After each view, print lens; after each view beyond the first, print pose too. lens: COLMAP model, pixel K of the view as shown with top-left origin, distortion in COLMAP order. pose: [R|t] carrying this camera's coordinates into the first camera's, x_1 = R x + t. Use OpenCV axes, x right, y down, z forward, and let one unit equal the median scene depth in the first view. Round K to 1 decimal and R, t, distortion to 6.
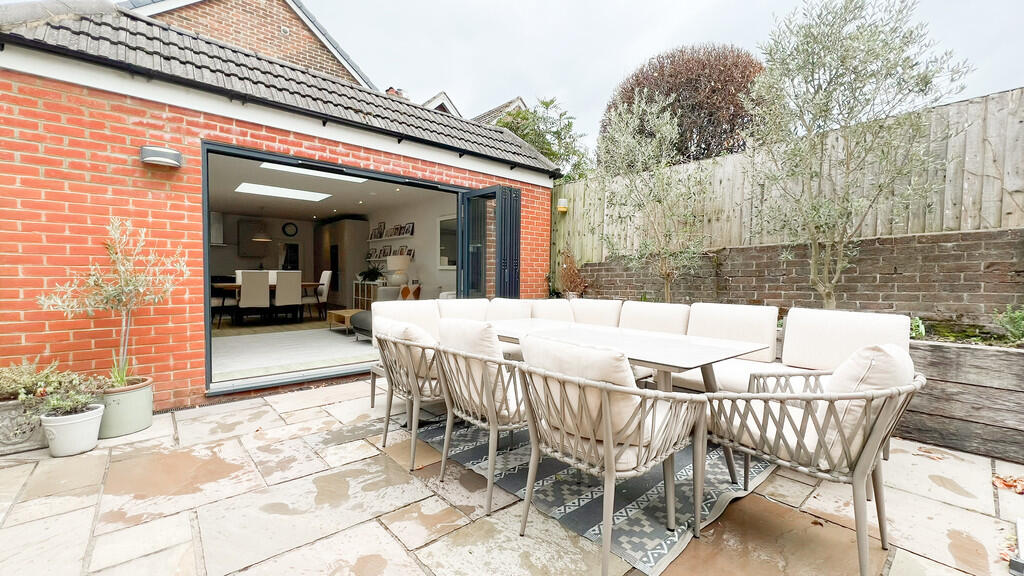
lens RADIAL K [[421.3, 0, 509.7], [0, 421.3, 288.1], [0, 0, 1]] dist [-0.000449, 0.000071]
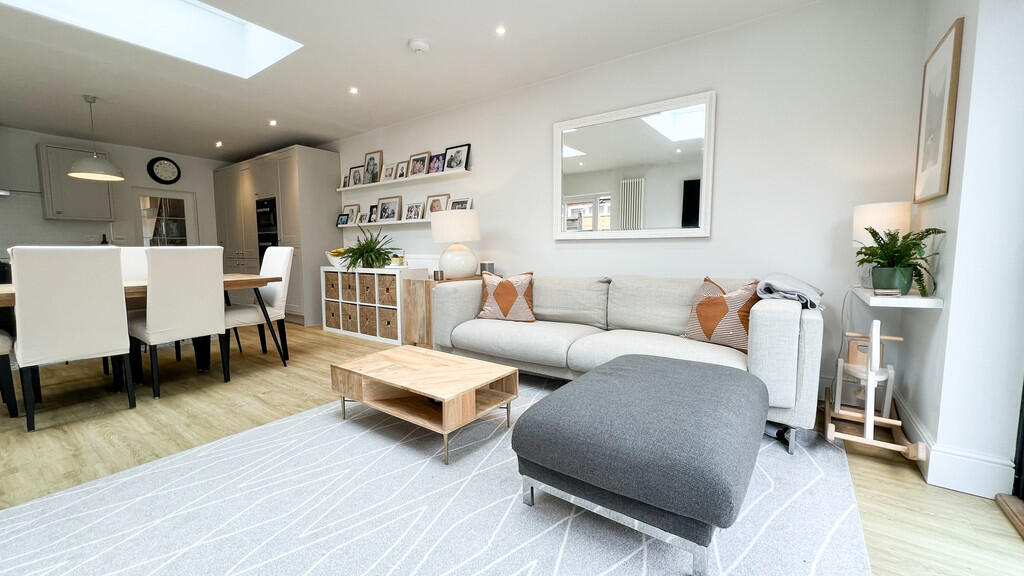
lens RADIAL K [[421.3, 0, 515.8], [0, 421.3, 291.2], [0, 0, 1]] dist [-0.000449, 0.000071]
pose [[0.974400, -0.033895, 0.222252, -0.273554], [0.020434, 0.997830, 0.062591, -0.015496], [-0.223891, -0.056447, 0.972978, 0.483847]]
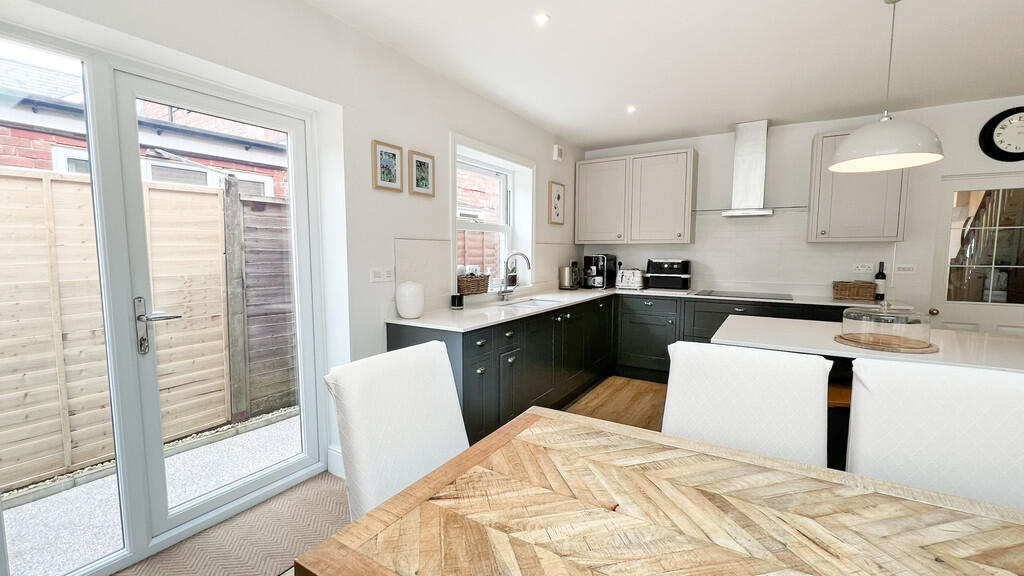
lens RADIAL K [[421.3, 0, 512.9], [0, 421.3, 288.3], [0, 0, 1]] dist [-0.000449, 0.000071]
pose [[0.297292, 0.072513, -0.952029, -0.448821], [-0.028696, 0.997340, 0.067003, -0.063047], [0.954355, 0.007400, 0.298582, 0.779643]]
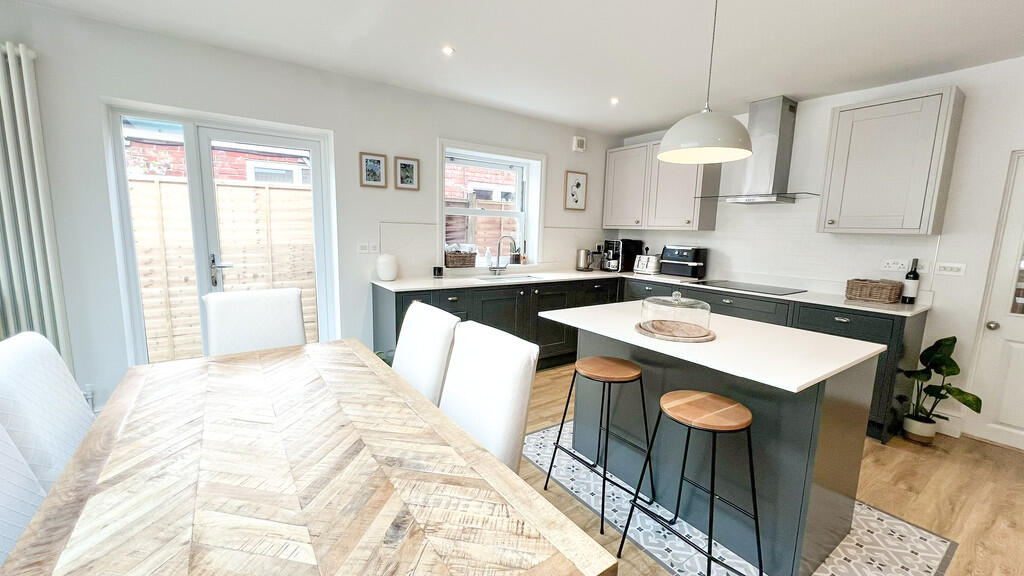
lens RADIAL K [[402.9, 0, 512.9], [0, 402.9, 288.1], [0, 0, 1]] dist [-0.000711, -0.000003]
pose [[-0.098026, 0.129520, -0.986719, -0.384526], [-0.059152, 0.988983, 0.135694, -0.072100], [0.993424, 0.071668, -0.089285, 0.936666]]
